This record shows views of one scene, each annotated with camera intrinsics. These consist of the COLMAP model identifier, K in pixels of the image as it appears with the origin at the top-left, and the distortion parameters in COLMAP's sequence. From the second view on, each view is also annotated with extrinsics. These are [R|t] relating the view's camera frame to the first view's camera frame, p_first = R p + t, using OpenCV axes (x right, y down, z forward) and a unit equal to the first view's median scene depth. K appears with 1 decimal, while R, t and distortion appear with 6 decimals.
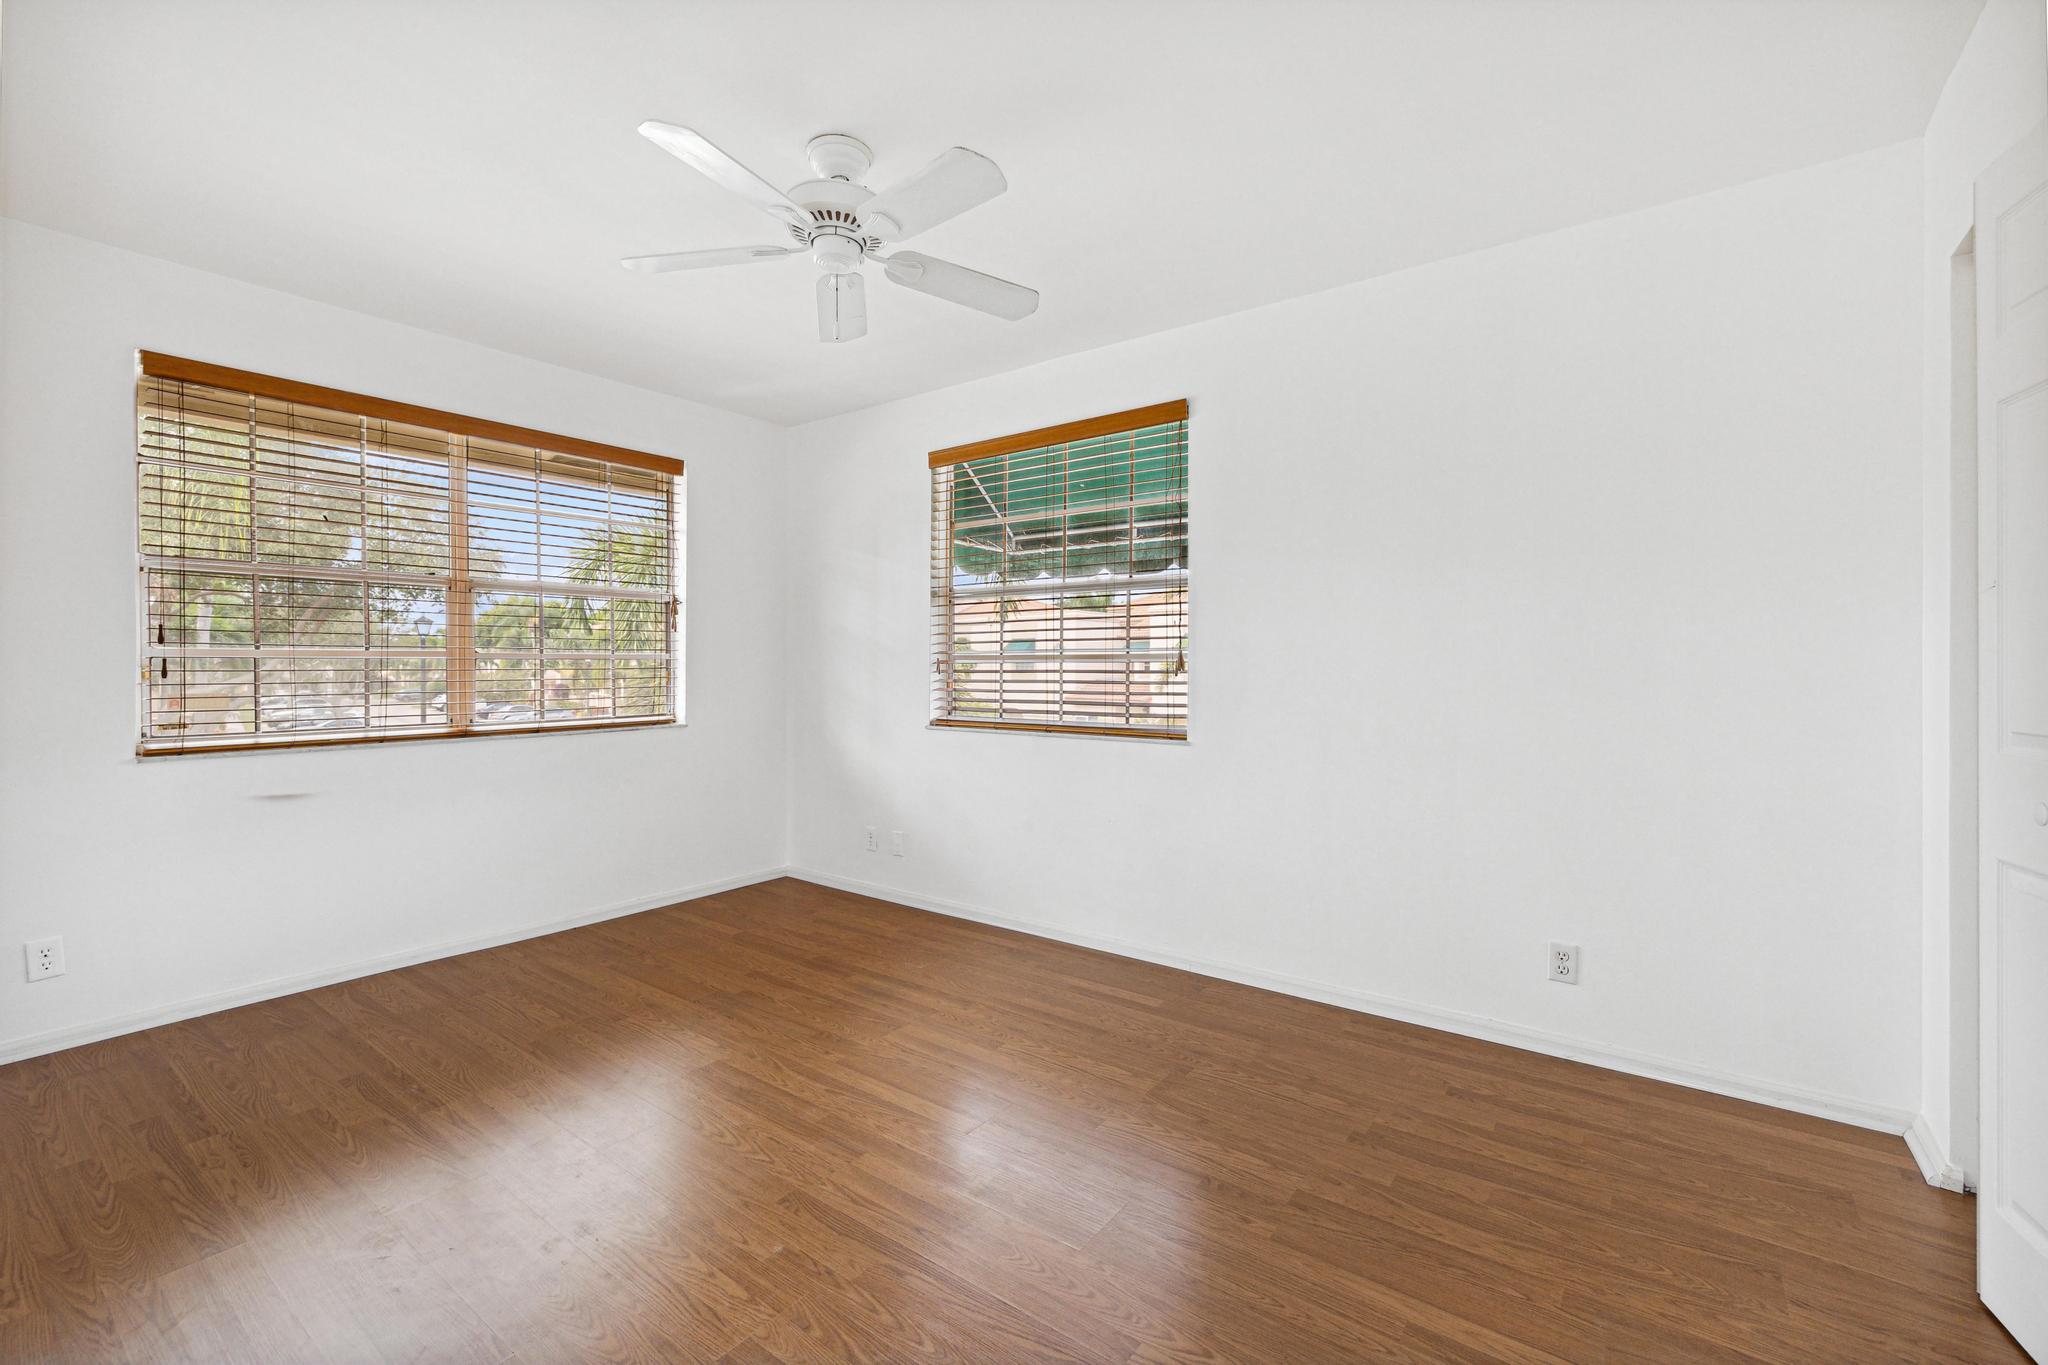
lens RADIAL K [[880.2, 0, 1018.2], [0, 880.2, 666.8], [0, 0, 1]] dist [0.003608, -0.000131]
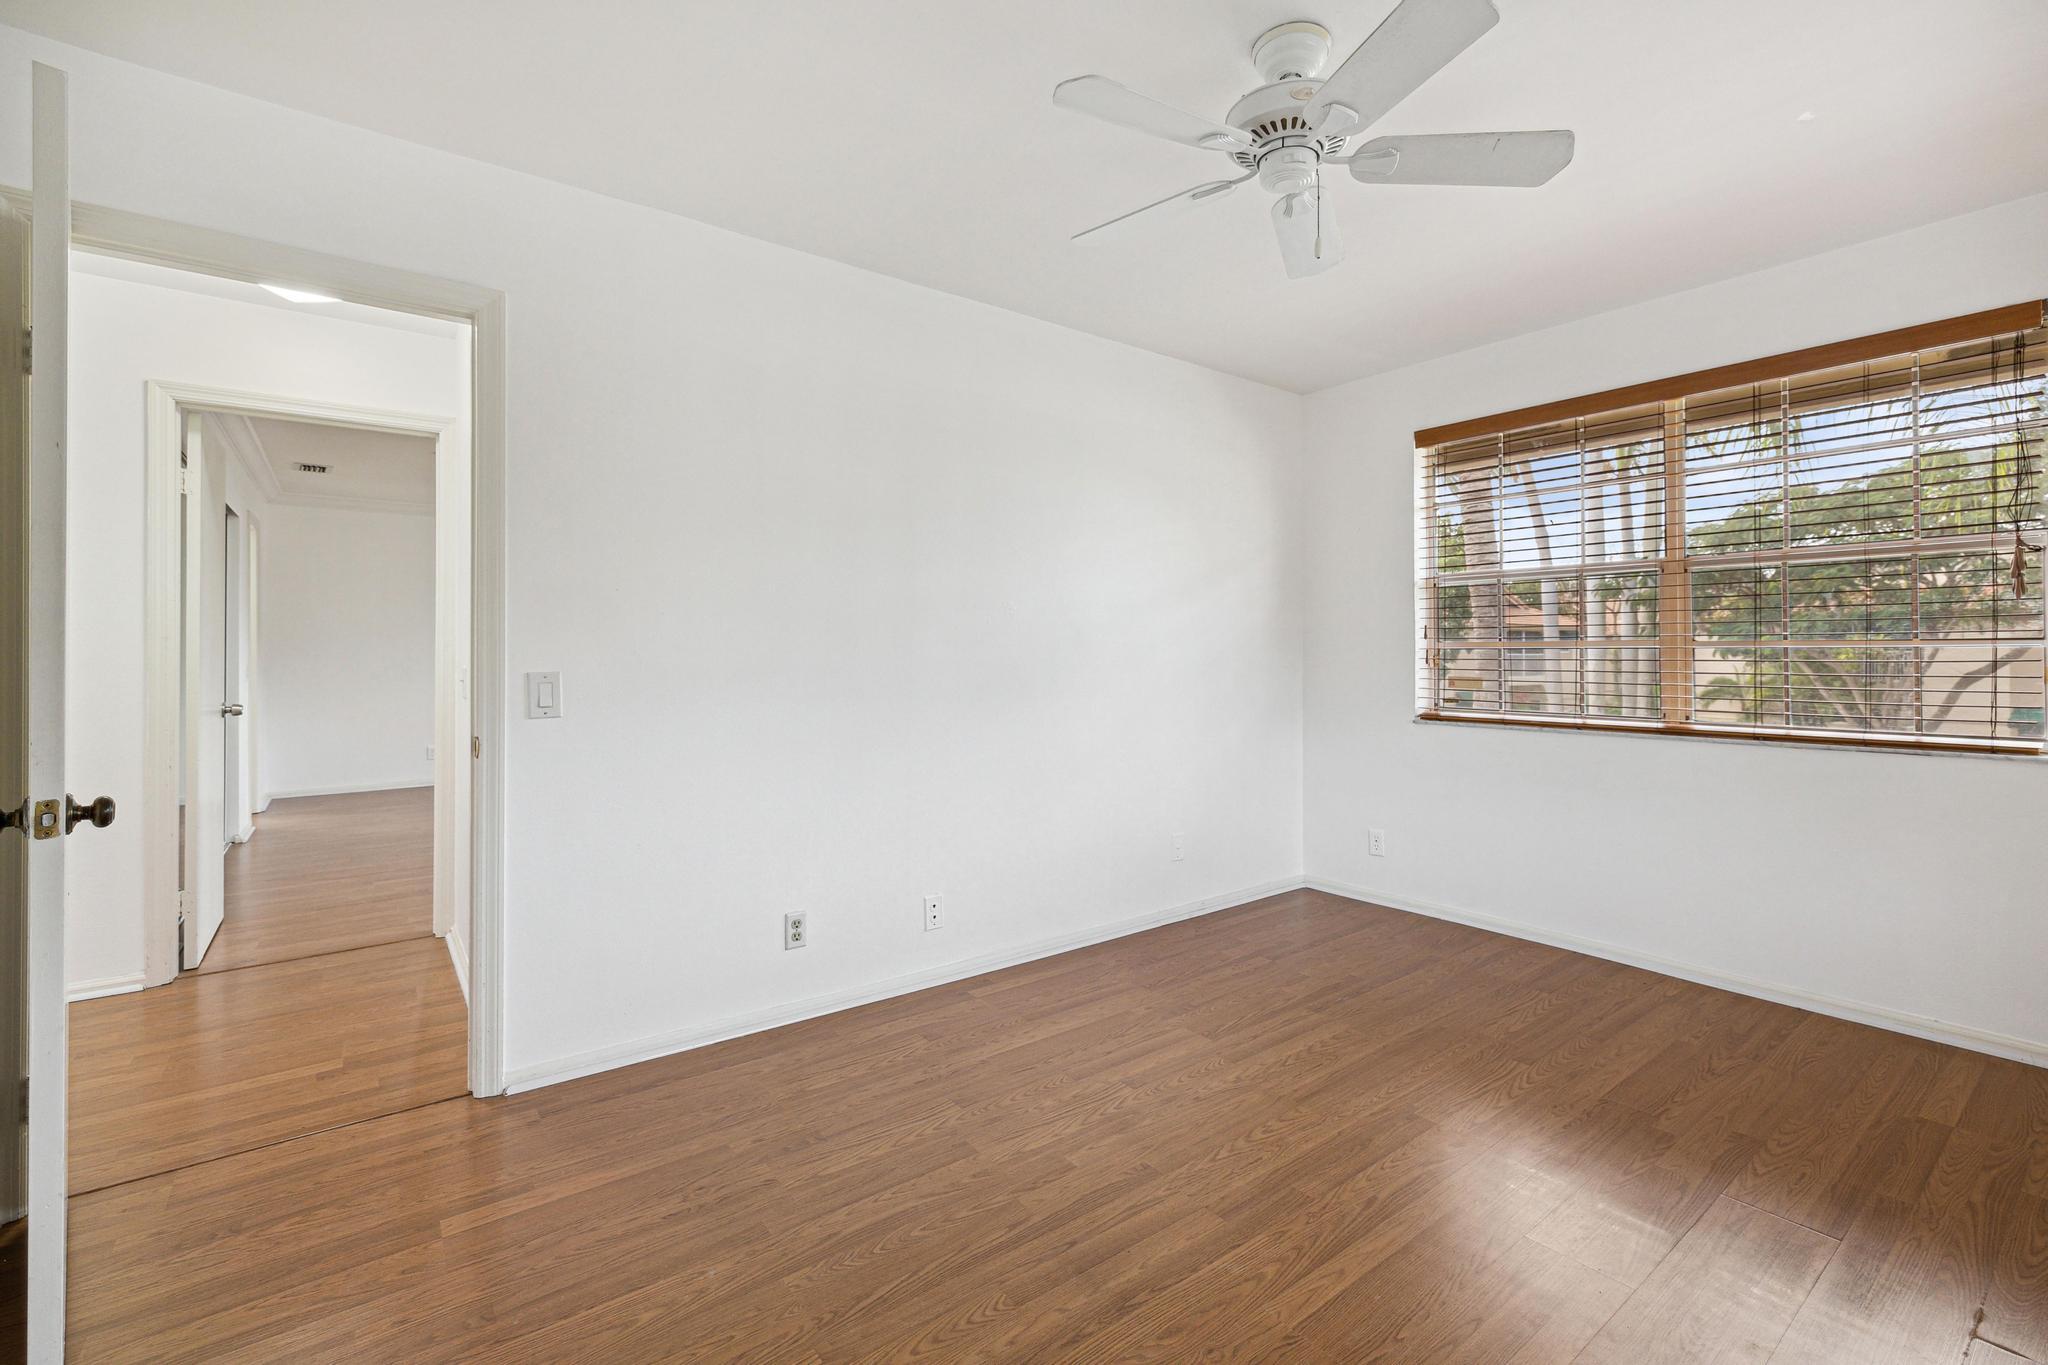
lens RADIAL K [[878.6, 0, 1028.4], [0, 878.6, 654.2], [0, 0, 1]] dist [0.001400, -0.000319]
pose [[-0.269281, -0.001664, -0.963060, 0.456565], [-0.003790, 0.999993, -0.000668, 0.000789], [0.963054, 0.003470, -0.269285, 0.677311]]
